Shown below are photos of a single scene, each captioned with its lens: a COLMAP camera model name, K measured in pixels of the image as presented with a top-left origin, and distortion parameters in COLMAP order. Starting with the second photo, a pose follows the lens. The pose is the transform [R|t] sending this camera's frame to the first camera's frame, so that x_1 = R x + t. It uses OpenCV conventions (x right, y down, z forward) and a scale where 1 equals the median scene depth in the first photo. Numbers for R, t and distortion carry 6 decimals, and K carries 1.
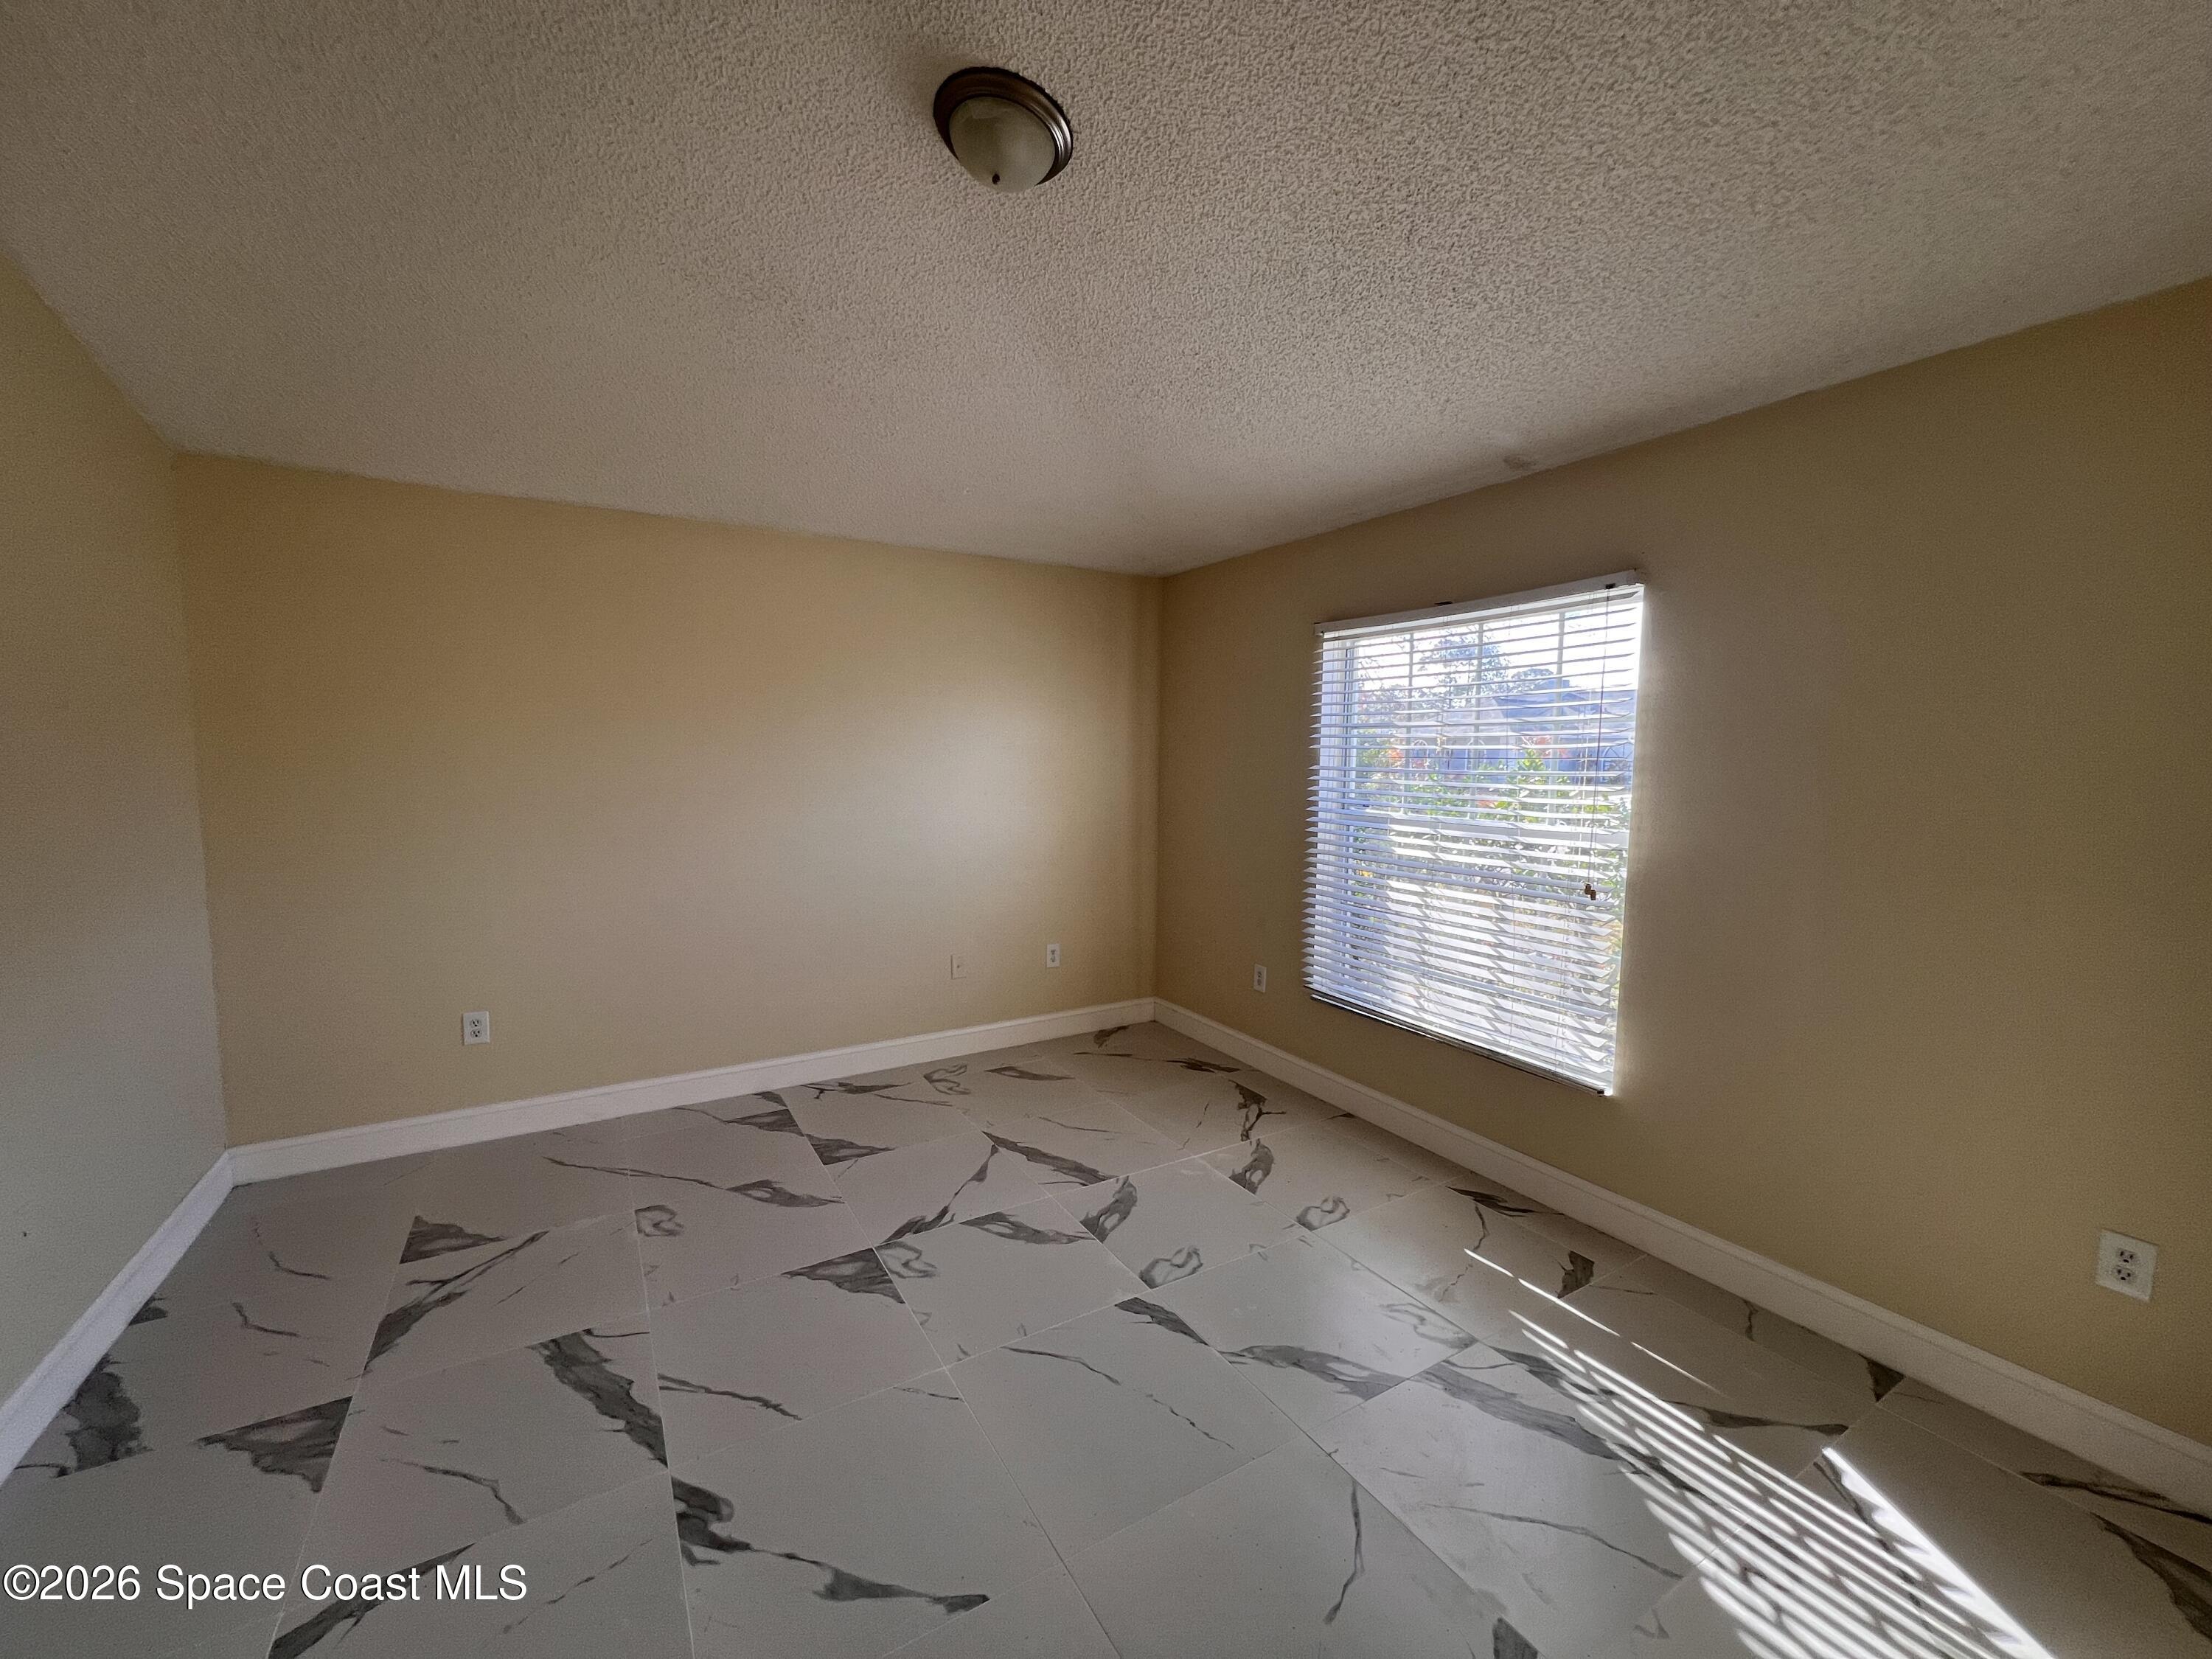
lens RADIAL K [[884.7, 0, 1104.6], [0, 884.7, 833.4], [0, 0, 1]] dist [-0.000270, 0.000589]
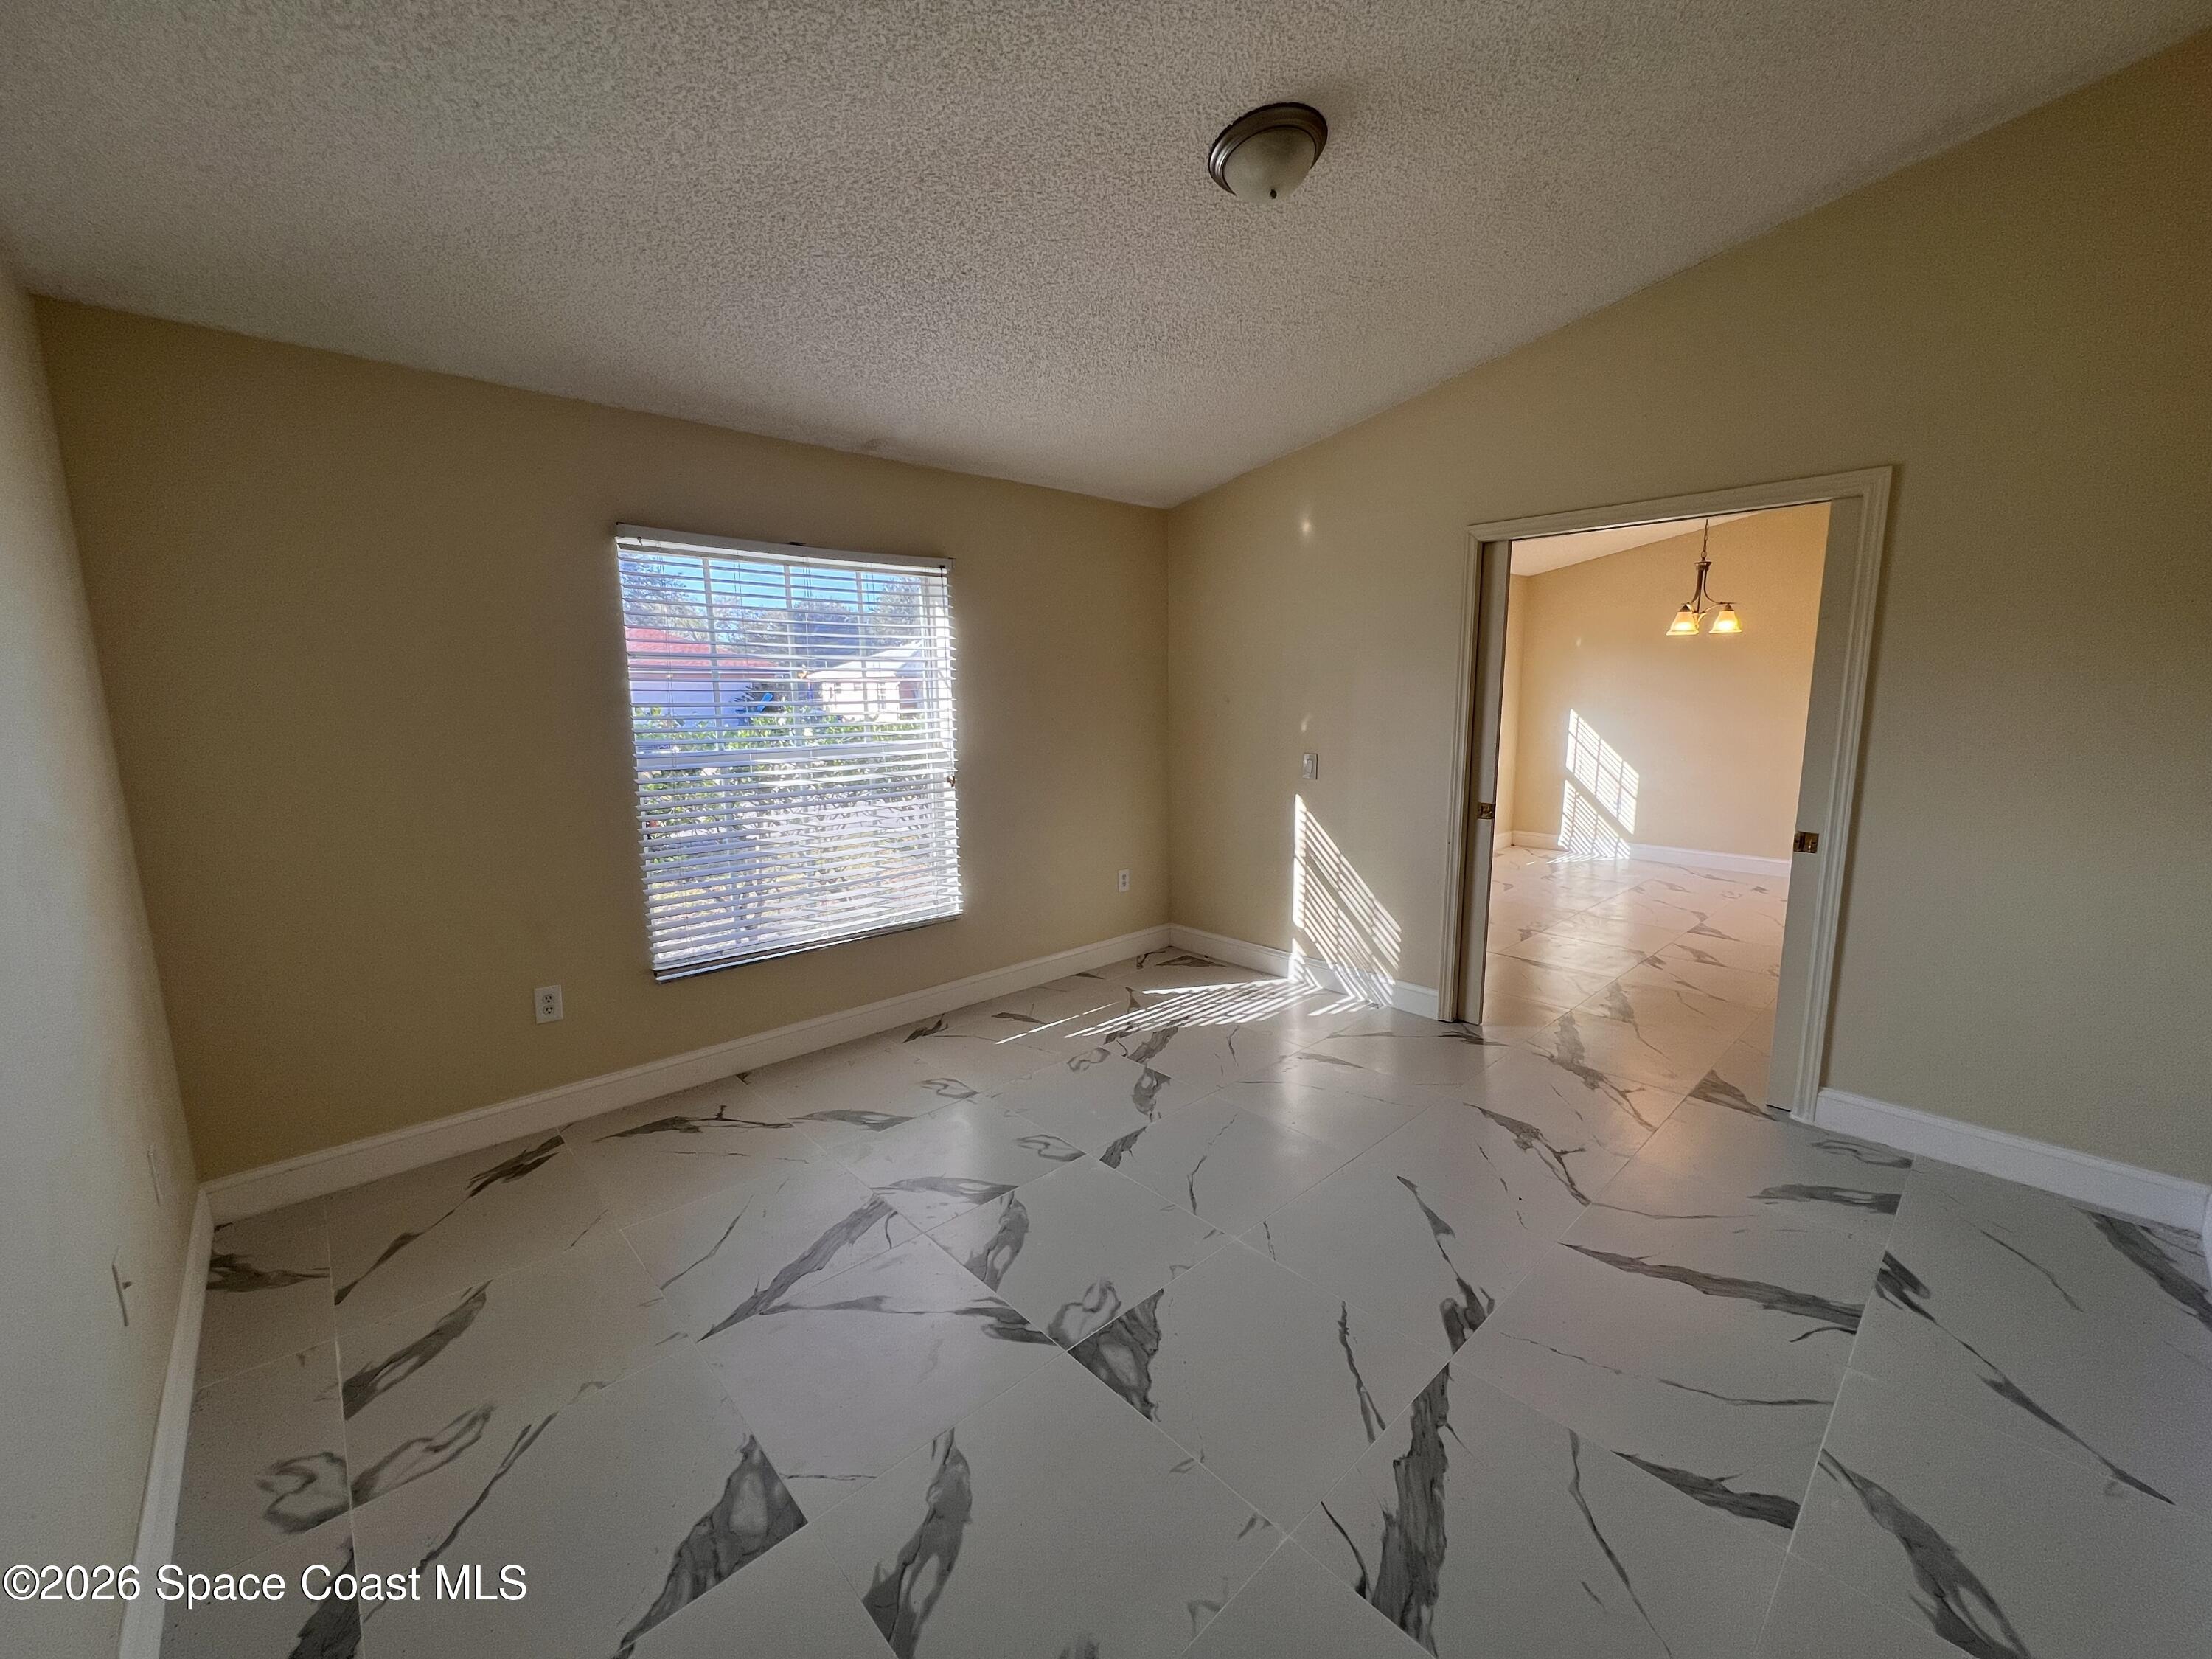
lens RADIAL K [[884.7, 0, 1104.6], [0, 884.7, 833.4], [0, 0, 1]] dist [-0.000270, 0.000589]
pose [[-0.207676, -0.163565, 0.964426, -0.963575], [0.096950, 0.977625, 0.186681, -0.102300], [-0.973381, 0.132270, -0.187172, 1.100935]]
